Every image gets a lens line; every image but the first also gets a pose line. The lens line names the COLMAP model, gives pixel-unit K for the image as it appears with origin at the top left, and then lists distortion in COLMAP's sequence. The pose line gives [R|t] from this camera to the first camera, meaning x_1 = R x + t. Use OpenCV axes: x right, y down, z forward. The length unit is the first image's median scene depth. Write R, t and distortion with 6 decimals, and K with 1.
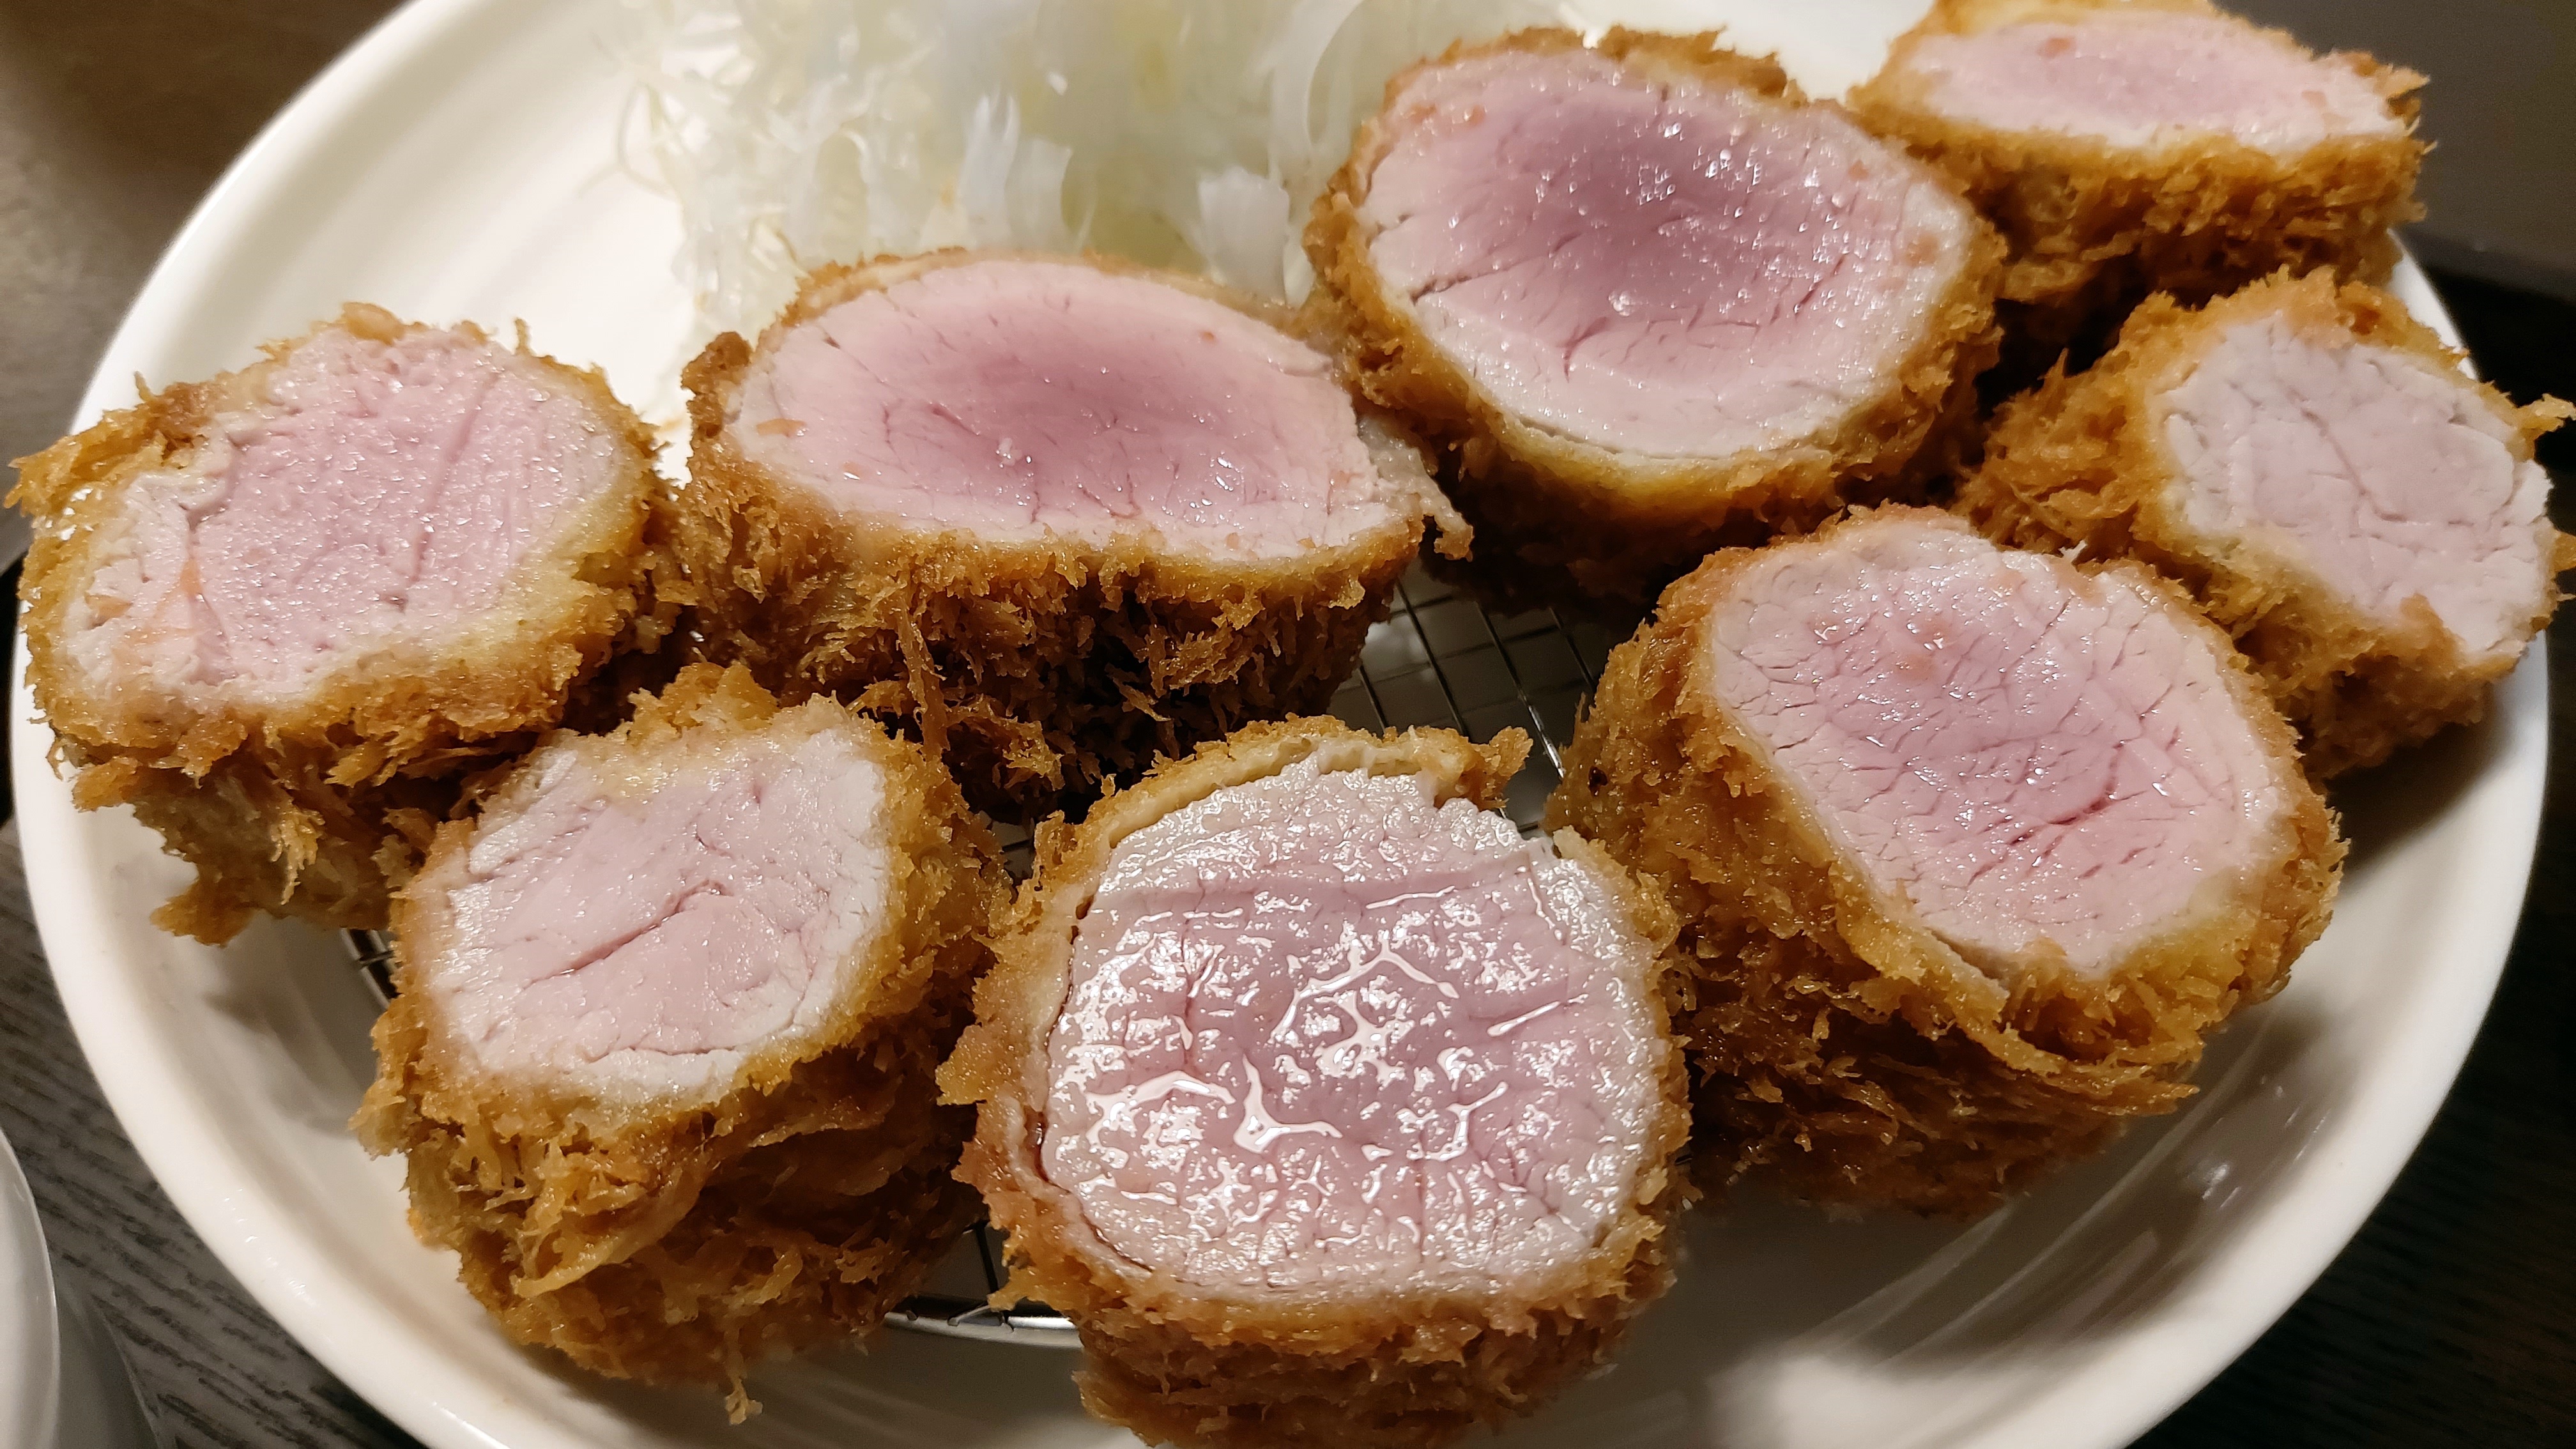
lens RADIAL K [[1970.1, 0, 1288.0], [0, 1970.1, 724.5], [0, 0, 1]] dist [0.000435, -0.003015]
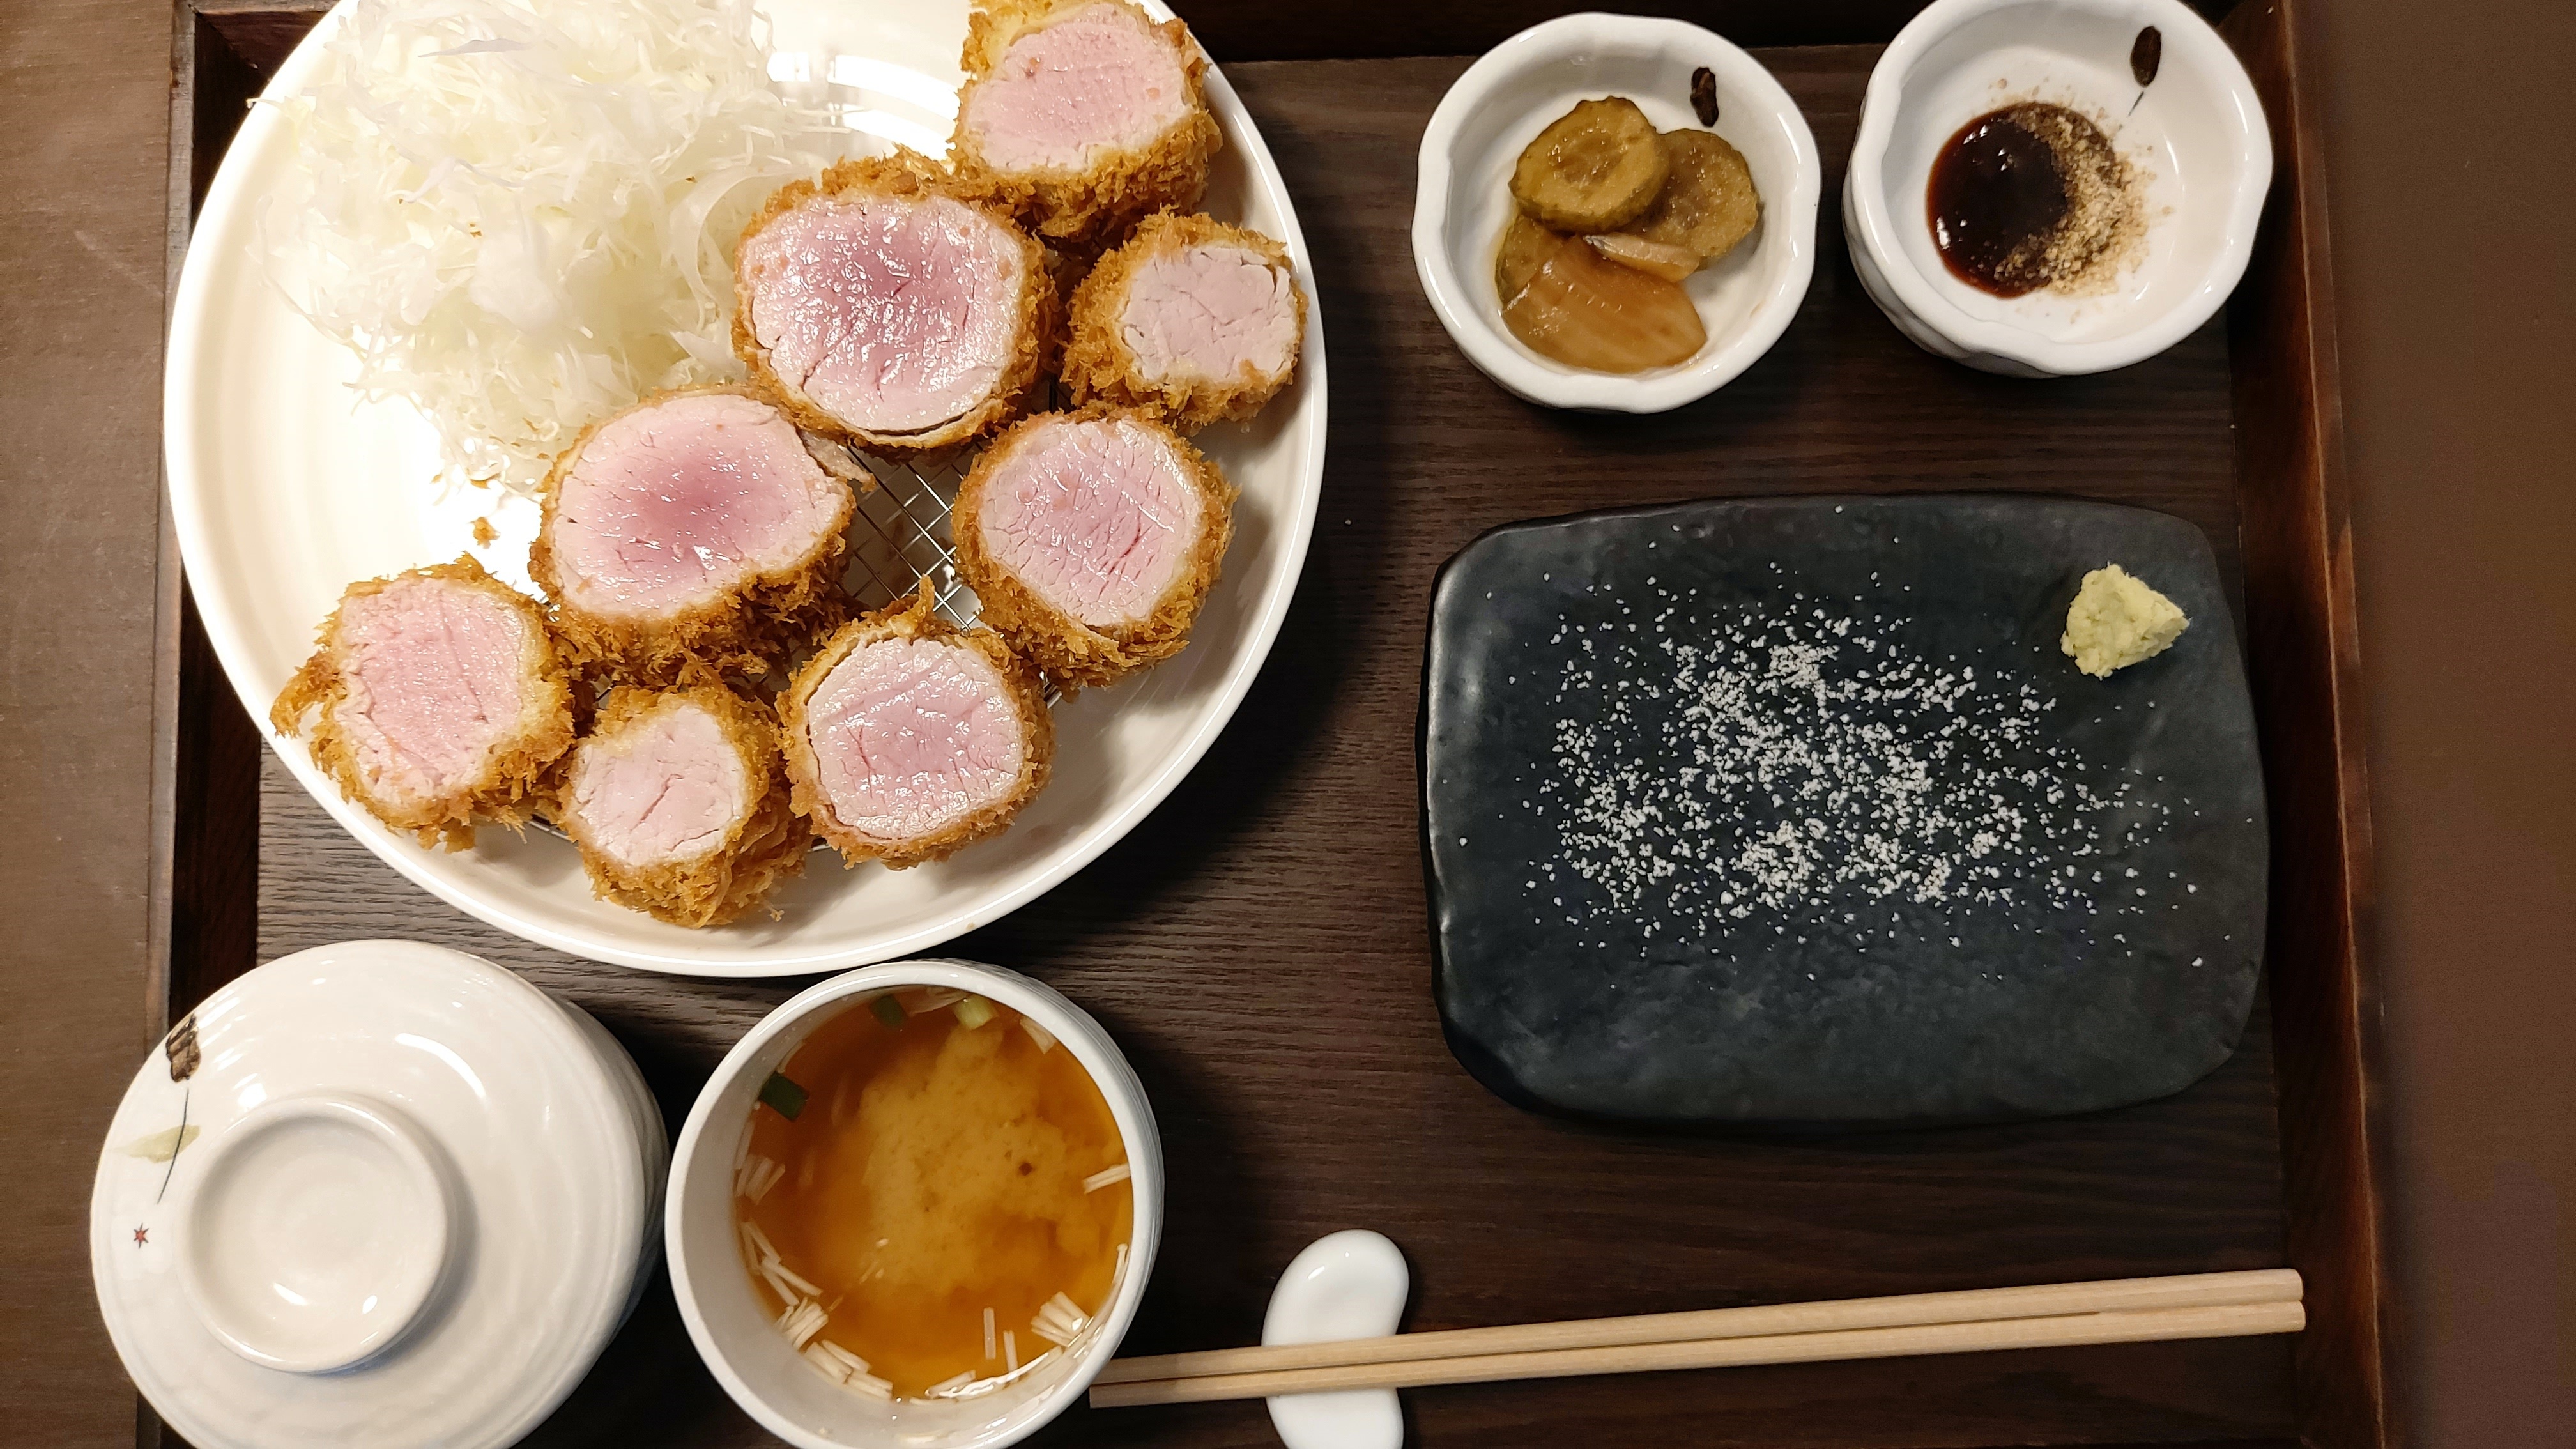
lens RADIAL K [[1970.1, 0, 1288.0], [0, 1970.1, 724.5], [0, 0, 1]] dist [0.000435, -0.003015]
pose [[0.909123, -0.413863, 0.047046, 0.335806], [0.332646, 0.789371, 0.515985, -0.983308], [-0.250684, -0.453444, 0.855305, -1.337056]]
